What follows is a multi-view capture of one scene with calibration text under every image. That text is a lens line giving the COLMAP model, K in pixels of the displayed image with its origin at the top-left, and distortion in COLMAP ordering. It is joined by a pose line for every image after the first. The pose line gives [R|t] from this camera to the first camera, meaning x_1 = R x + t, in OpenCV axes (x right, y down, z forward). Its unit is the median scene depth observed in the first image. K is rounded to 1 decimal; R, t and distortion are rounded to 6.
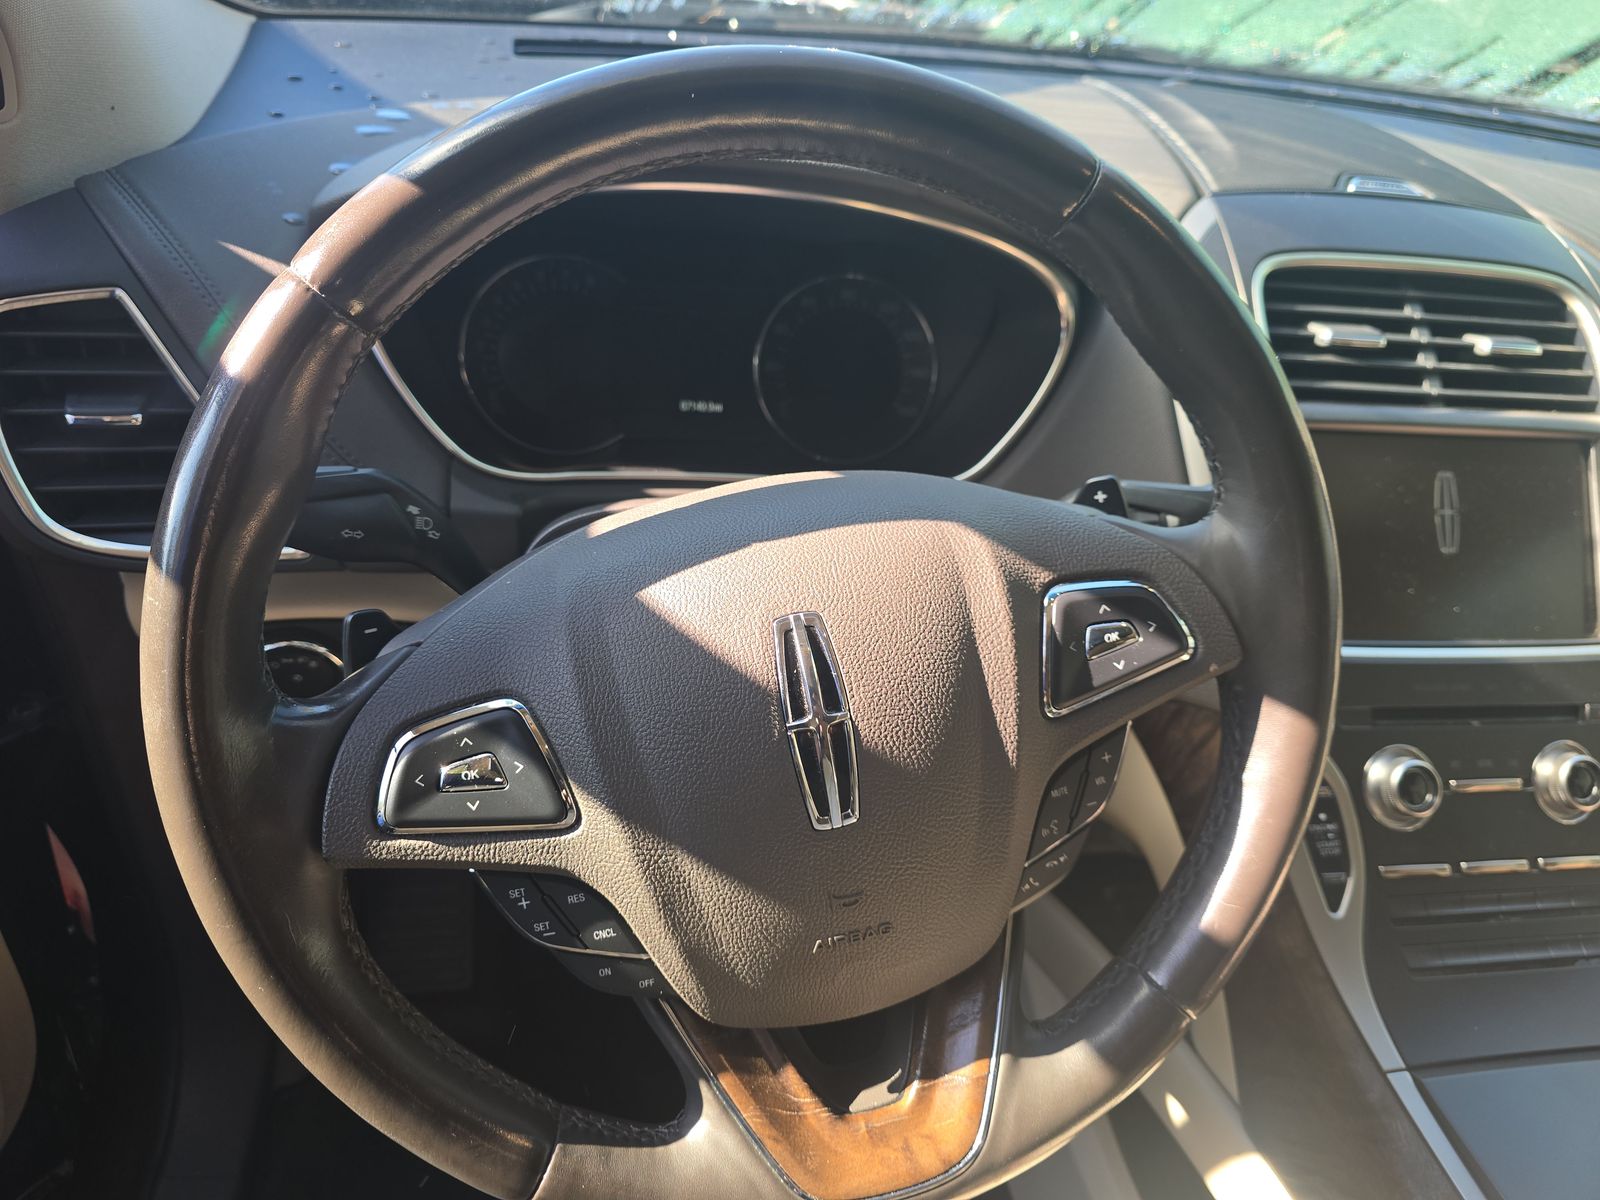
lens RADIAL K [[1103.8, 0, 800.0], [0, 1103.8, 600.0], [0, 0, 1]] dist [0.021176, -0.054656]
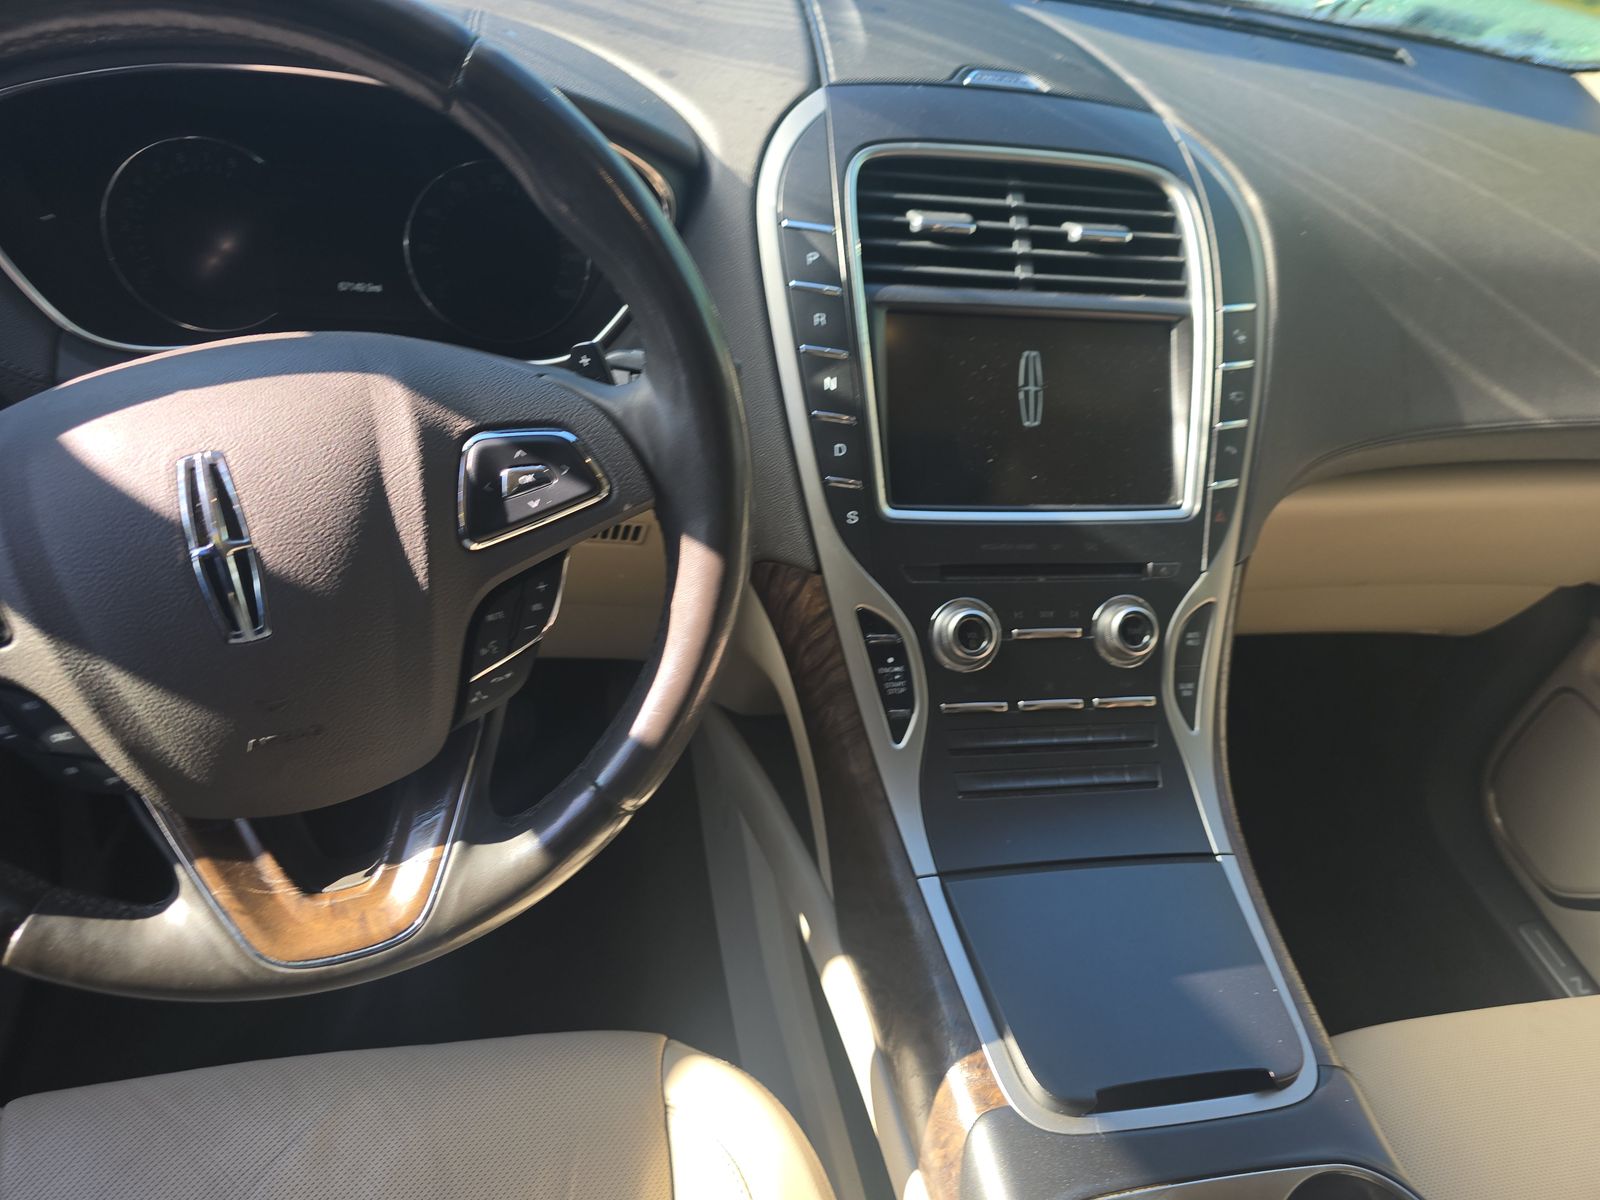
lens RADIAL K [[1081.5, 0, 800.0], [0, 1081.5, 600.0], [0, 0, 1]] dist [0.016165, -0.017480]
pose [[0.999140, -0.005247, 0.041124, 0.336464], [0.001739, 0.996389, 0.084893, 0.041402], [-0.041421, -0.084749, 0.995541, -0.086569]]
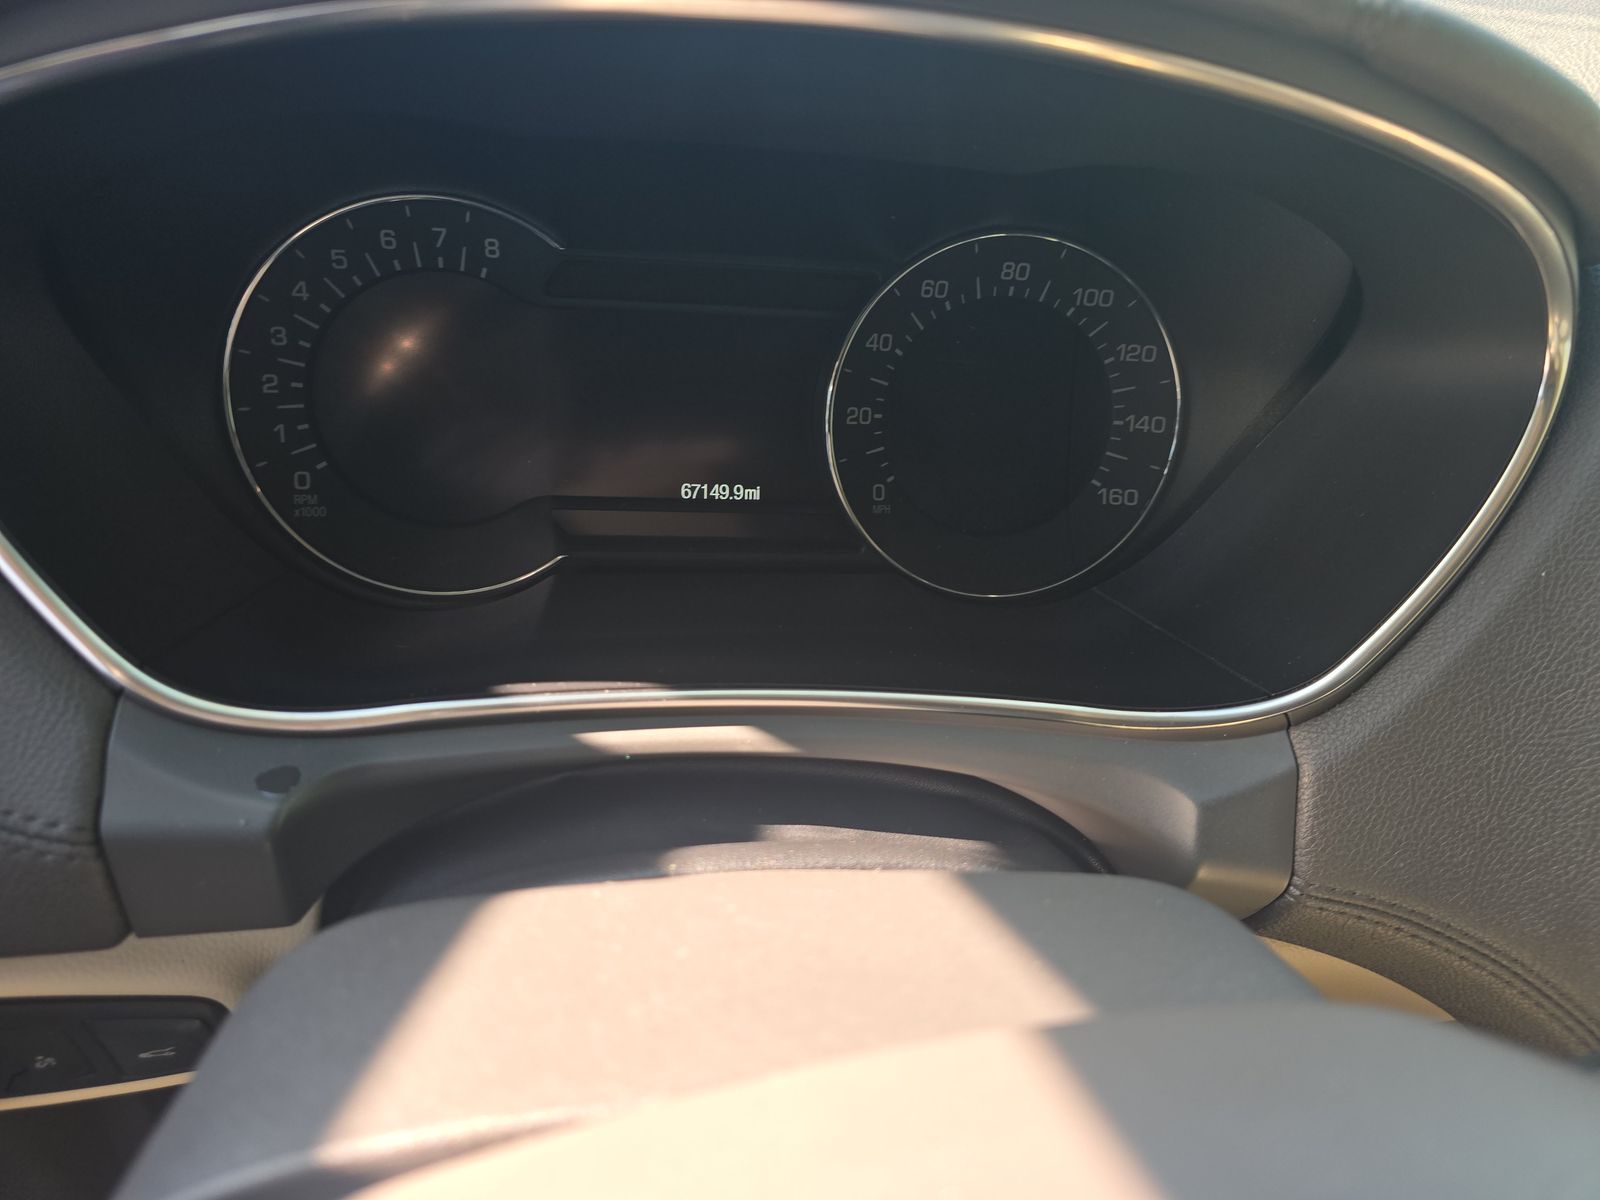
lens RADIAL K [[1103.8, 0, 800.0], [0, 1103.8, 600.0], [0, 0, 1]] dist [0.021176, -0.054656]
pose [[0.998894, 0.017654, -0.043590, -0.033613], [-0.014549, 0.997403, 0.070538, -0.190069], [0.044722, -0.069825, 0.996556, 0.567811]]
